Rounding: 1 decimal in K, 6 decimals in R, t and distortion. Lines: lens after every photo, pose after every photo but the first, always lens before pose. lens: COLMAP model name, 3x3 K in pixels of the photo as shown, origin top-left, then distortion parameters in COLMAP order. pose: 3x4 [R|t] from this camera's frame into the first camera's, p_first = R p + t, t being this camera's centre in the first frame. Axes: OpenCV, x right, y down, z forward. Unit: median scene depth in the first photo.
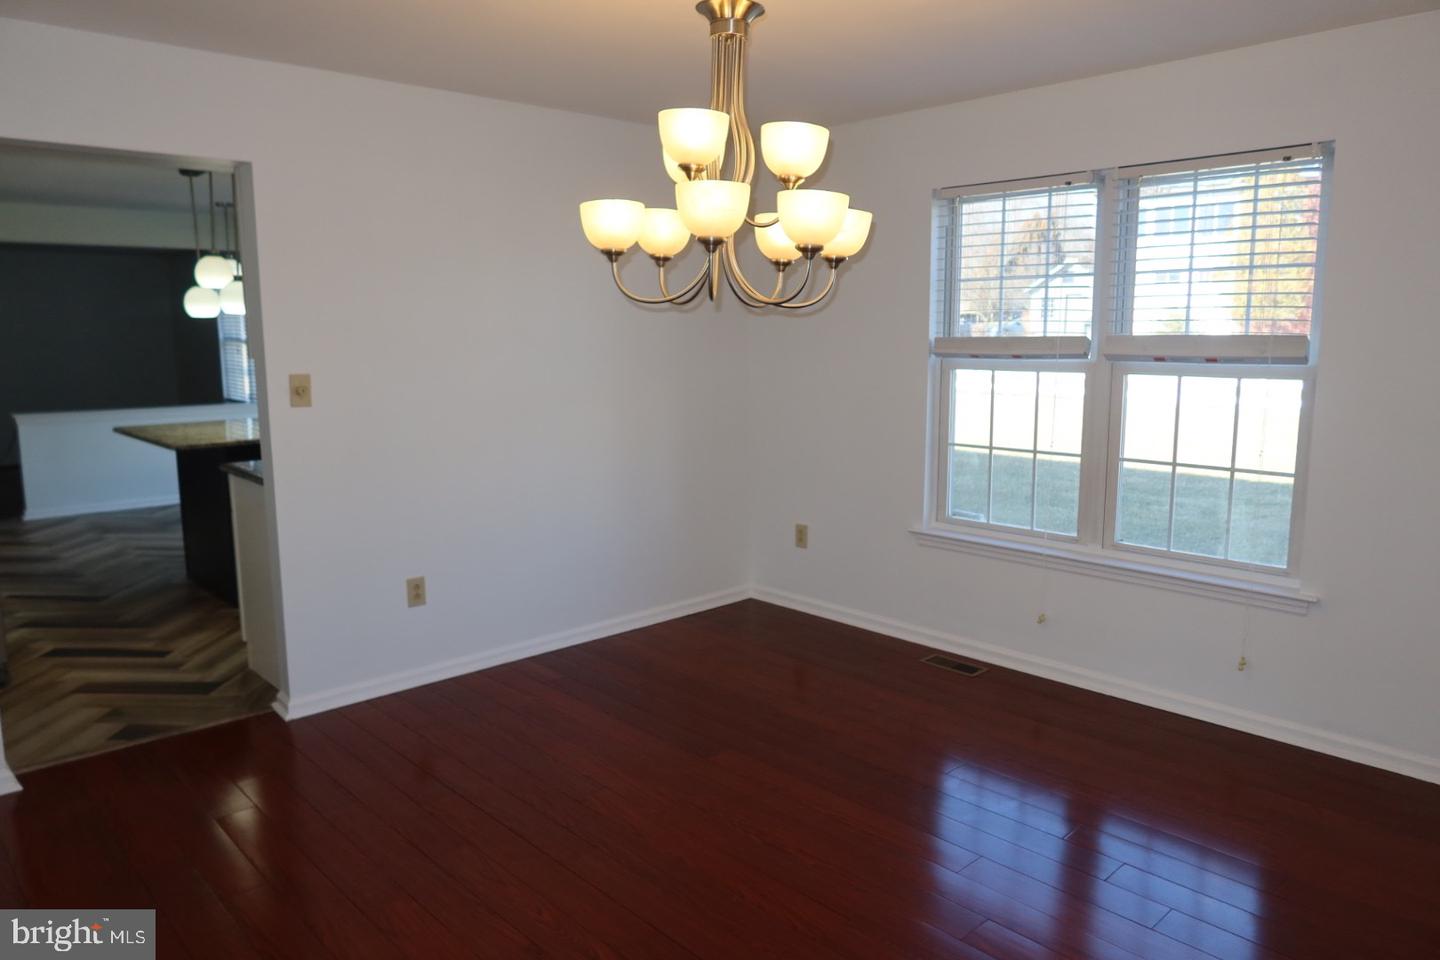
lens RADIAL K [[980.1, 0, 720.0], [0, 980.1, 480.0], [0, 0, 1]] dist [-0.031827, 0.003183]
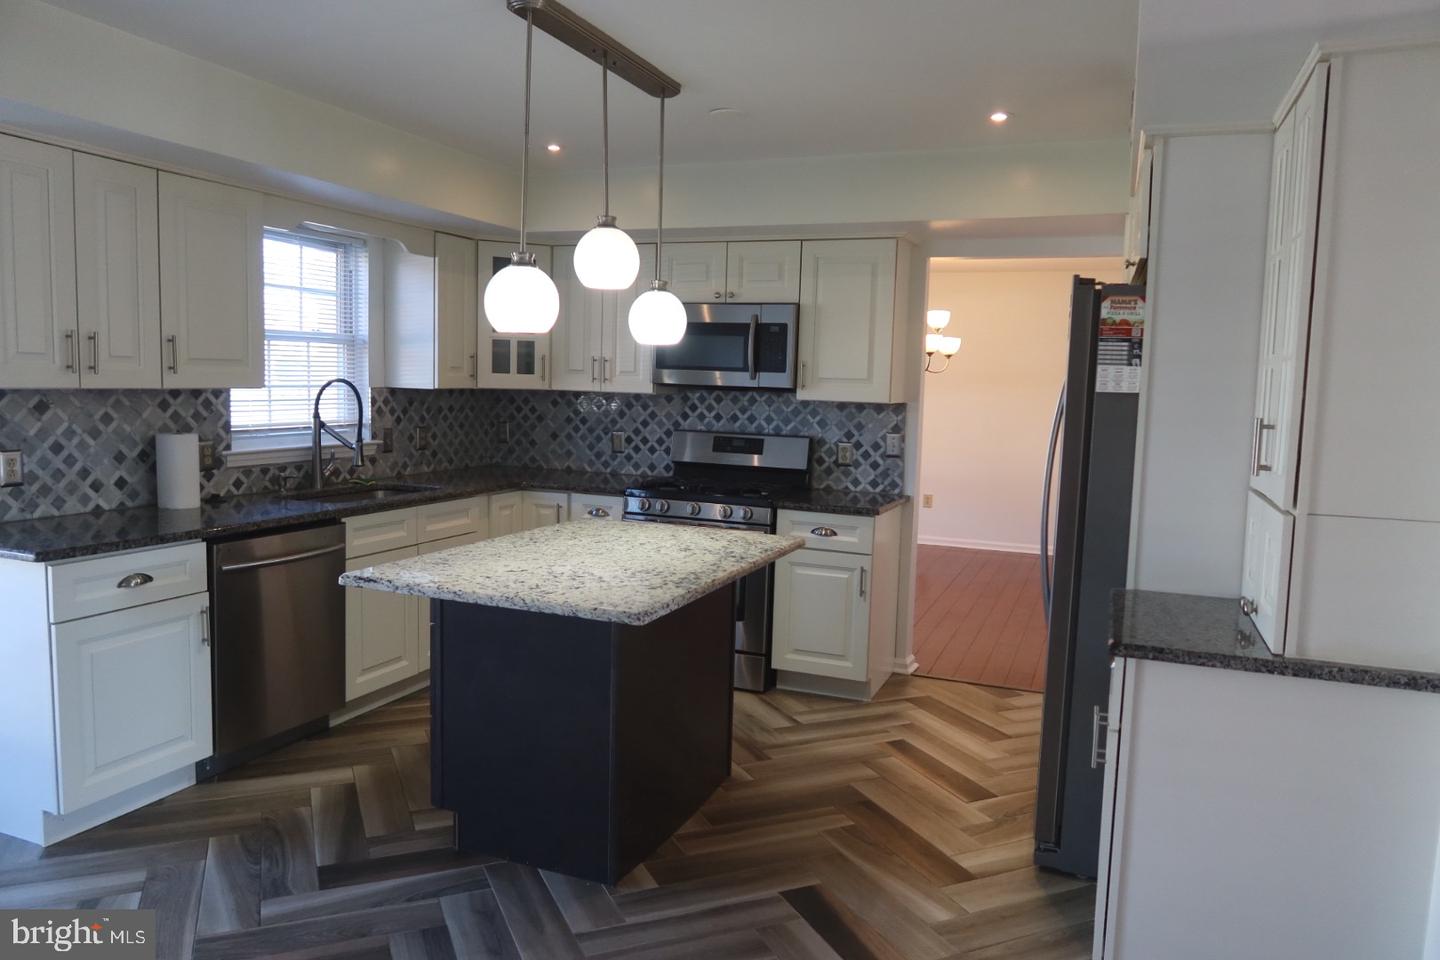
lens RADIAL K [[980.1, 0, 720.0], [0, 980.1, 480.0], [0, 0, 1]] dist [-0.031827, 0.003183]
pose [[-0.425105, -0.101894, 0.899391, -1.268728], [0.107598, 0.980909, 0.161987, -0.210903], [-0.898726, 0.165634, -0.406025, 1.456066]]
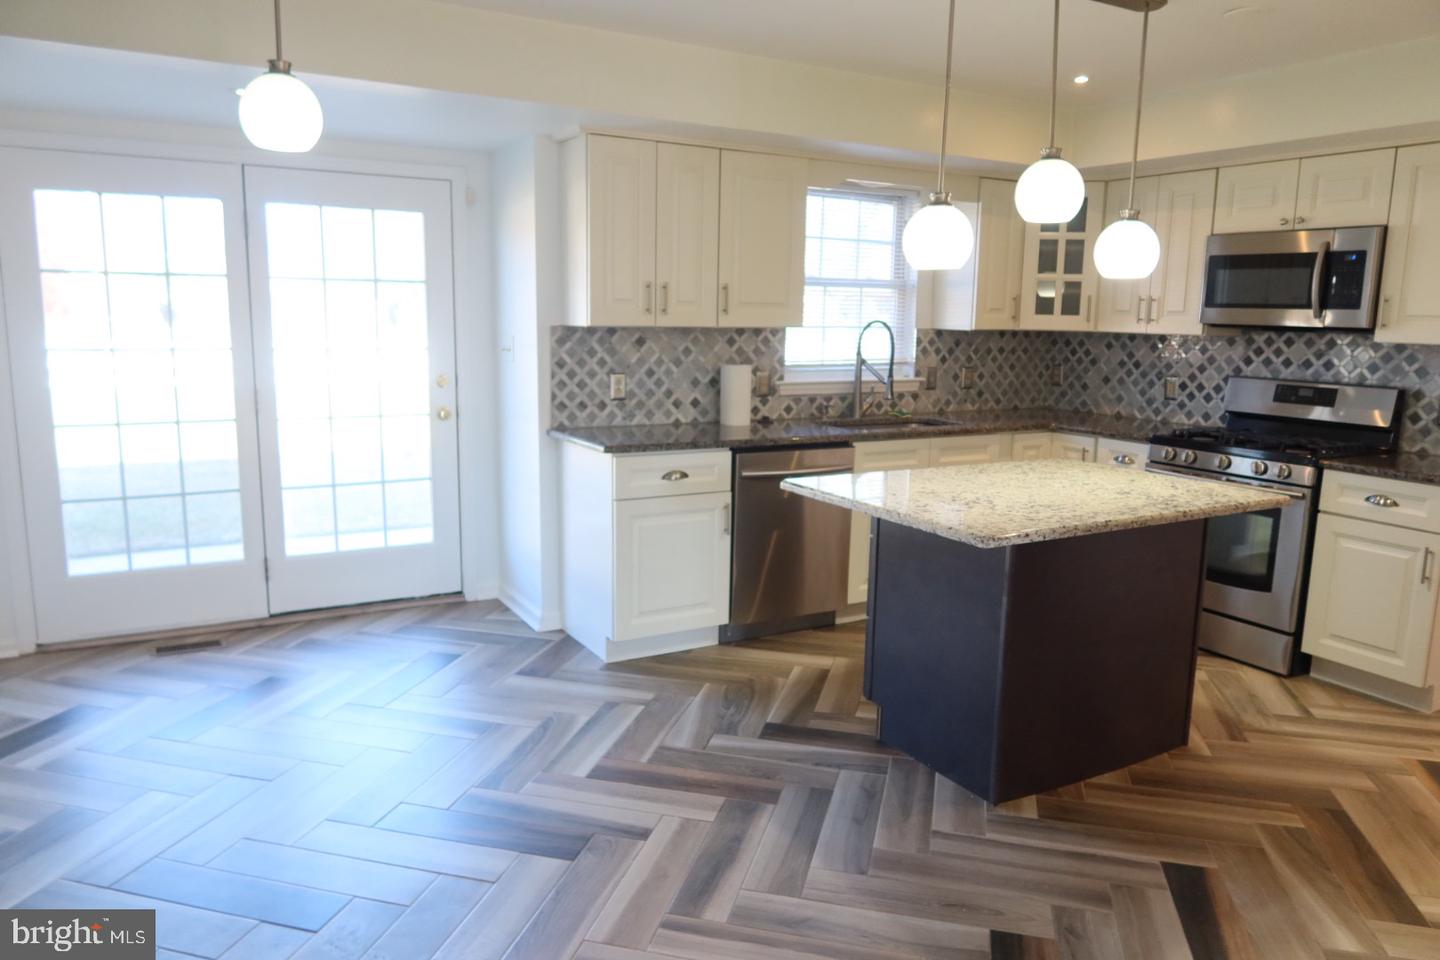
lens RADIAL K [[980.1, 0, 720.0], [0, 980.1, 480.0], [0, 0, 1]] dist [-0.031827, 0.003183]
pose [[0.228213, -0.156308, 0.960982, -1.334468], [0.128140, 0.983265, 0.129501, -0.181582], [-0.965142, 0.093586, 0.244423, 1.305019]]
